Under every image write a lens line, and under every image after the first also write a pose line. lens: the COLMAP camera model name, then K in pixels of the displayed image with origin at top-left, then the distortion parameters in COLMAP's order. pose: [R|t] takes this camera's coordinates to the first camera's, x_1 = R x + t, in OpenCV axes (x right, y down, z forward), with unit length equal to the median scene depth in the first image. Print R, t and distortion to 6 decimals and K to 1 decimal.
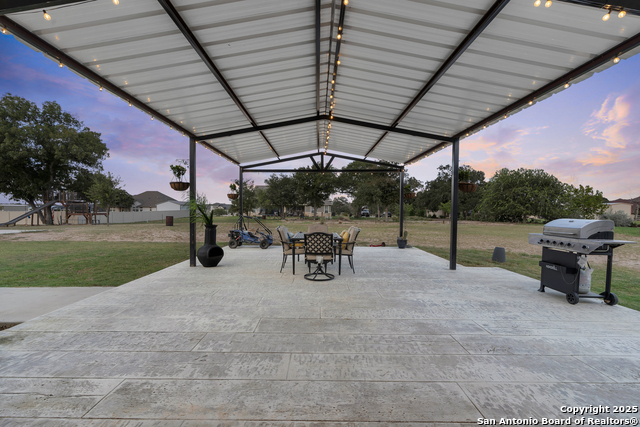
lens RADIAL K [[292.9, 0, 318.7], [0, 292.9, 216.7], [0, 0, 1]] dist [-0.005249, 0.000879]
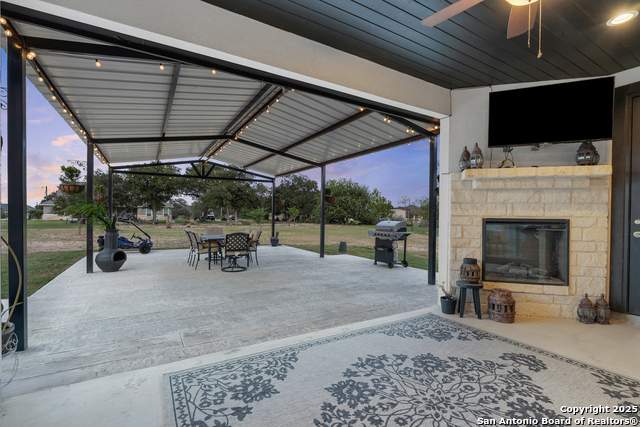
lens RADIAL K [[292.9, 0, 320.2], [0, 292.9, 214.5], [0, 0, 1]] dist [-0.005249, 0.000879]
pose [[0.858882, 0.004899, 0.512150, -0.194328], [0.004731, 0.999836, -0.017497, -0.001399], [-0.512151, 0.017451, 0.858718, -0.150459]]
